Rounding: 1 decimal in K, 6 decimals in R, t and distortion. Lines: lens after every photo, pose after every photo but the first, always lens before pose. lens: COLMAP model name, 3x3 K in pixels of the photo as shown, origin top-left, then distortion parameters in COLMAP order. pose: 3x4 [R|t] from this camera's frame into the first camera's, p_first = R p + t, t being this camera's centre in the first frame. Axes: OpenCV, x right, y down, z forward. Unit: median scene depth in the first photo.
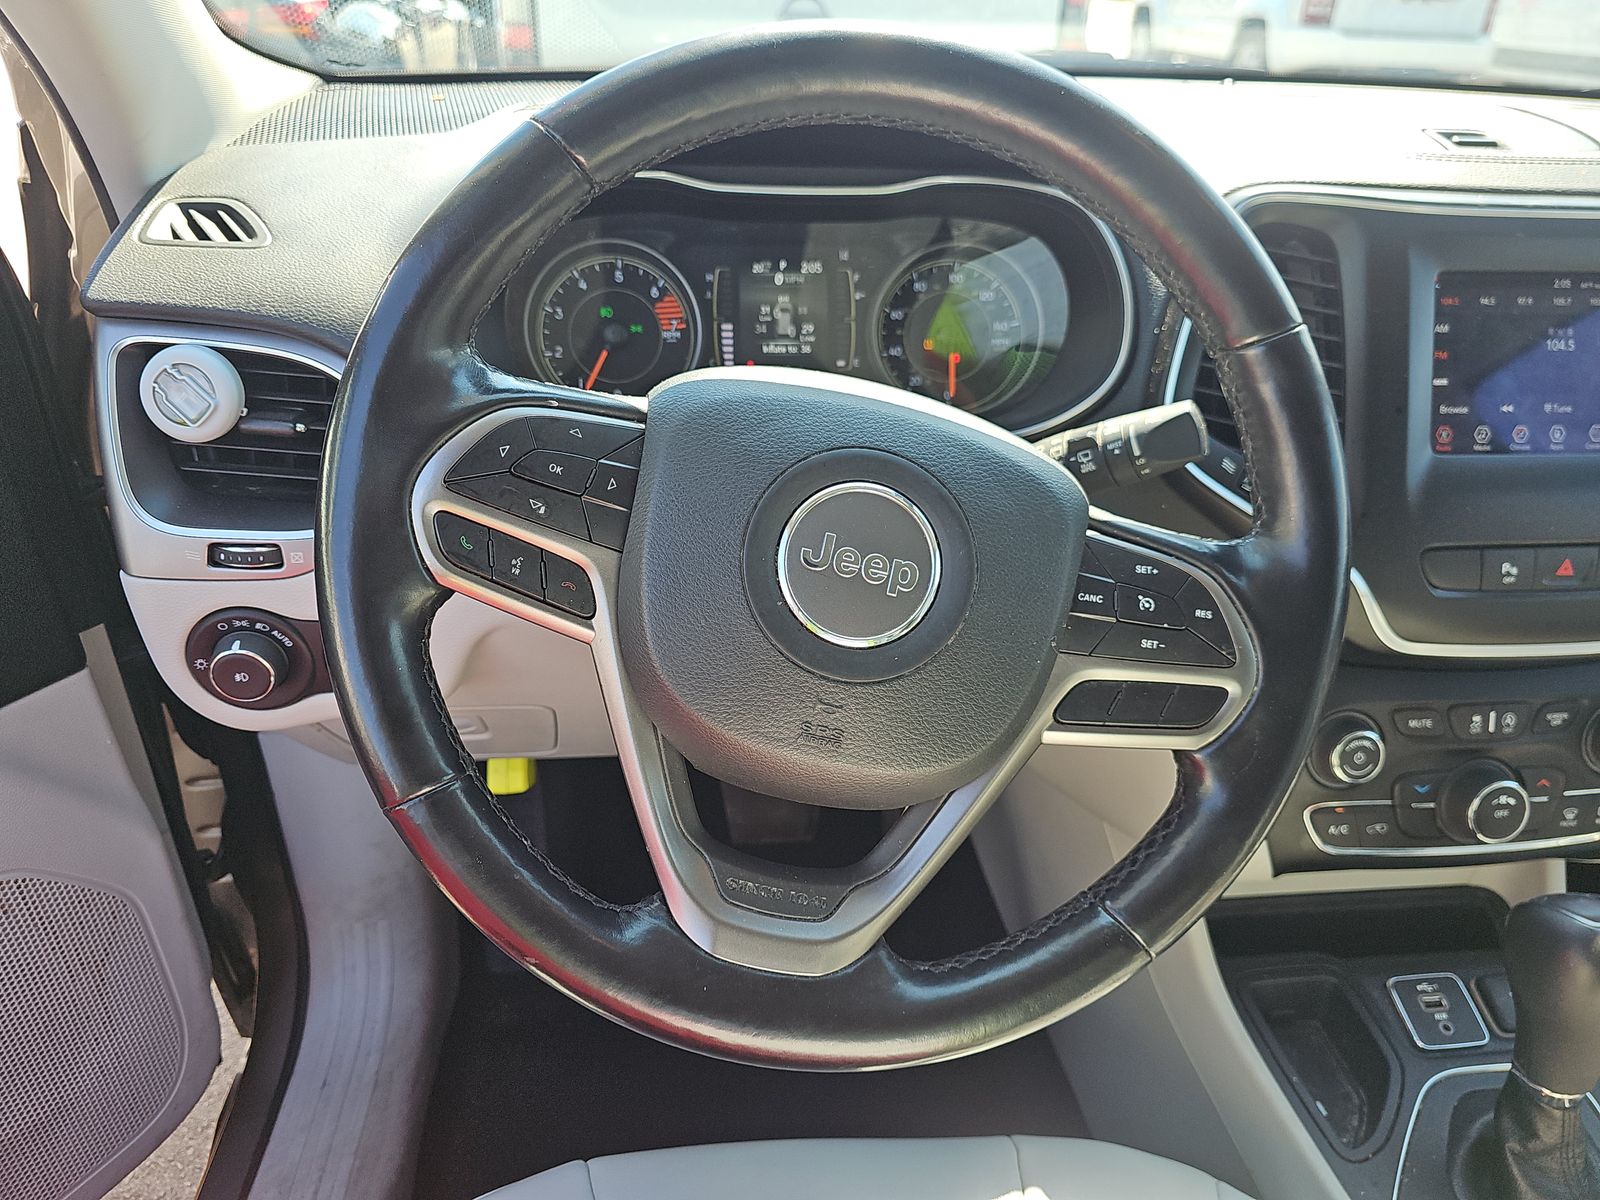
lens RADIAL K [[1058.3, 0, 796.6], [0, 1058.3, 590.7], [0, 0, 1]] dist [0.005314, -0.020182]
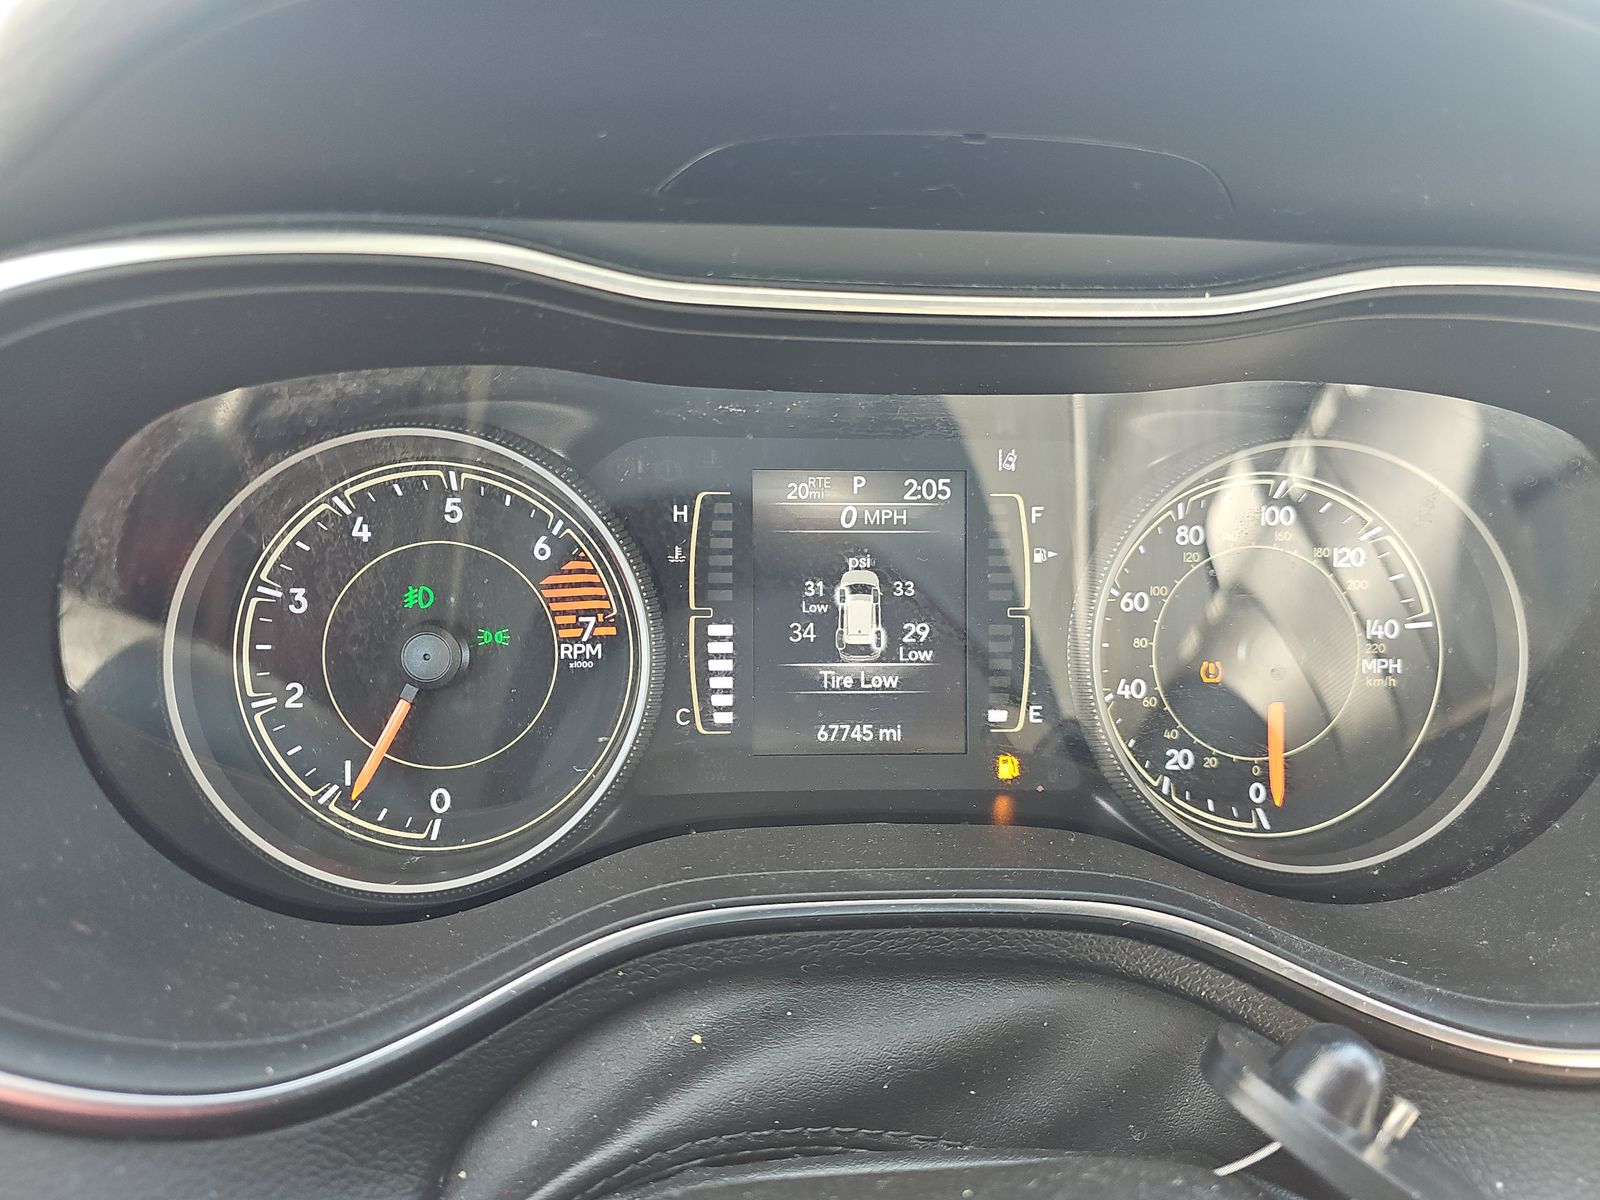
lens RADIAL K [[1058.3, 0, 796.9], [0, 1058.3, 603.5], [0, 0, 1]] dist [0.005314, -0.020182]
pose [[0.999971, 0.003429, -0.006843, -0.034956], [-0.004493, 0.986766, -0.162090, -0.201557], [0.006196, 0.162116, 0.986752, 0.621190]]
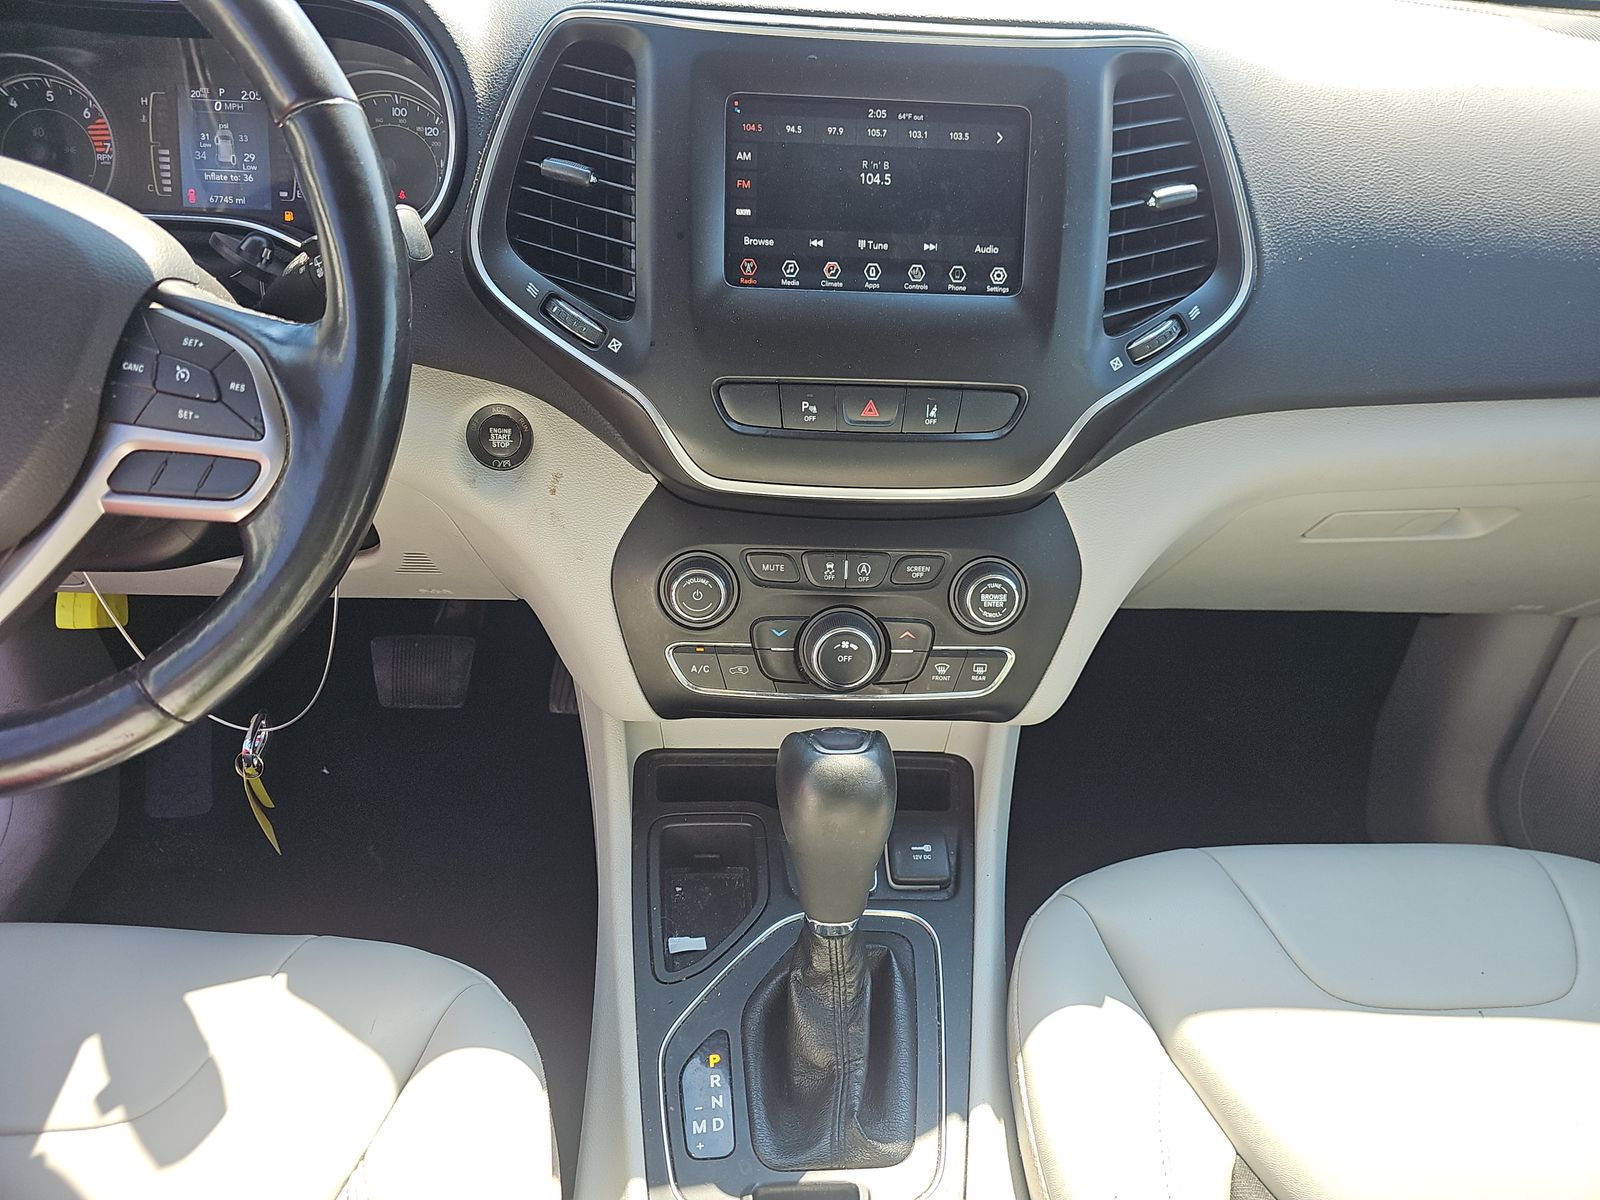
lens RADIAL K [[1058.3, 0, 792.3], [0, 1058.3, 601.5], [0, 0, 1]] dist [0.005314, -0.020182]
pose [[0.998293, 0.050457, -0.029398, 0.607350], [-0.048417, 0.996617, 0.066406, 0.085246], [0.032650, -0.064870, 0.997359, -0.010400]]
